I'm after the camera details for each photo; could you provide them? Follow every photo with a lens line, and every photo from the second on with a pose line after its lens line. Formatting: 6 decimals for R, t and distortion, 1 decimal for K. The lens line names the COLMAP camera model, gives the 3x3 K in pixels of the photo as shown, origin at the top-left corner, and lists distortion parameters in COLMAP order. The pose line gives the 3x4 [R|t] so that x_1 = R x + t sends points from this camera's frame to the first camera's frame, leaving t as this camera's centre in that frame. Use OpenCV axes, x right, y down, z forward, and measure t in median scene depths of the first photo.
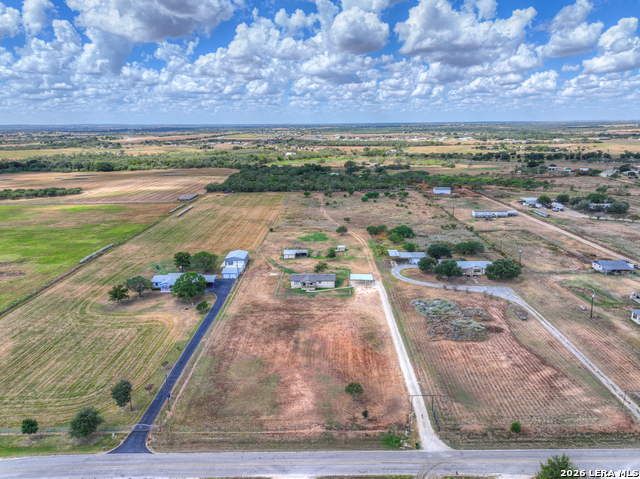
lens RADIAL K [[449.5, 0, 318.9], [0, 449.5, 238.8], [0, 0, 1]] dist [0.002409, 0.010548]
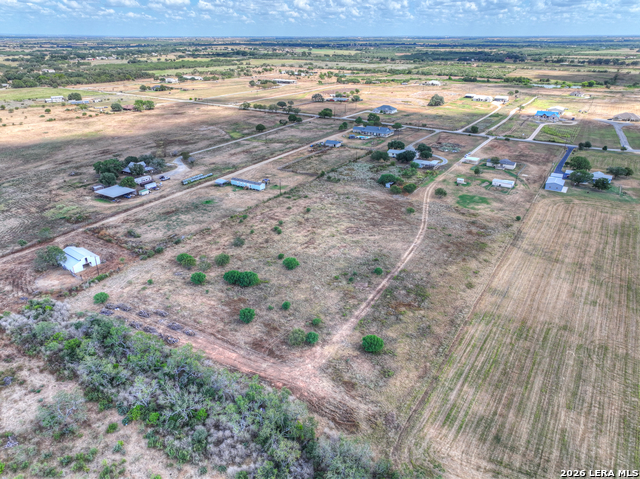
lens RADIAL K [[449.5, 0, 318.9], [0, 449.5, 238.8], [0, 0, 1]] dist [0.002409, 0.010548]
pose [[-0.854787, -0.205568, 0.476530, -0.248796], [0.140066, 0.792755, 0.593230, -0.669699], [-0.499721, 0.573831, -0.648843, 2.224620]]
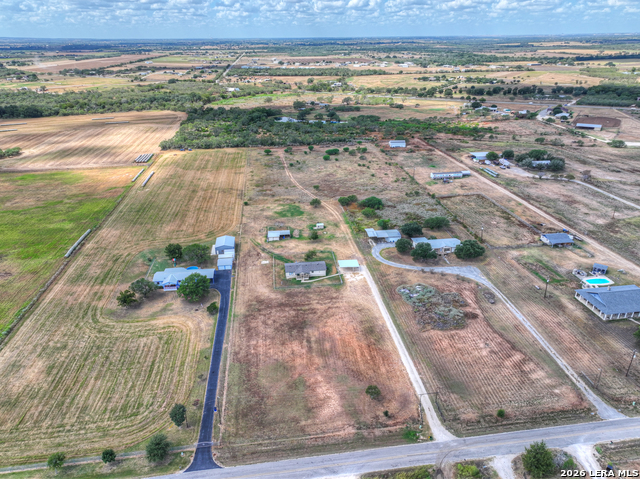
lens RADIAL K [[449.5, 0, 318.9], [0, 449.5, 238.8], [0, 0, 1]] dist [0.002409, 0.010548]
pose [[0.990220, -0.055549, 0.127981, -0.099413], [0.033208, 0.984797, 0.170504, -0.142214], [-0.135506, -0.164587, 0.977010, -0.052553]]
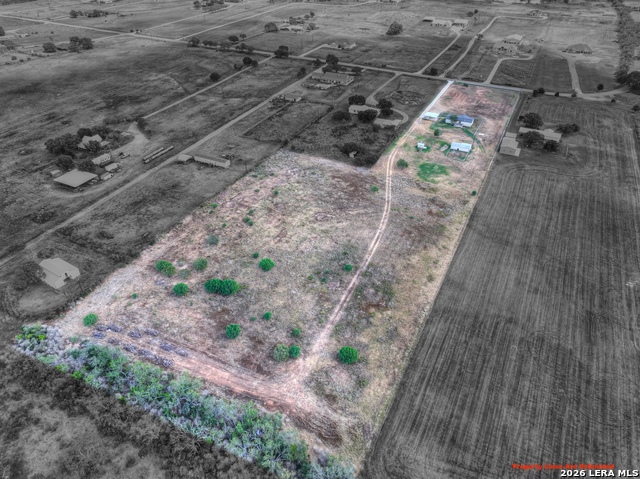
lens RADIAL K [[449.5, 0, 318.9], [0, 449.5, 238.8], [0, 0, 1]] dist [0.002409, 0.010548]
pose [[-0.903141, -0.242336, 0.354415, -0.212103], [0.118665, 0.652433, 0.748499, -0.828835], [-0.412620, 0.718056, -0.560482, 2.154955]]
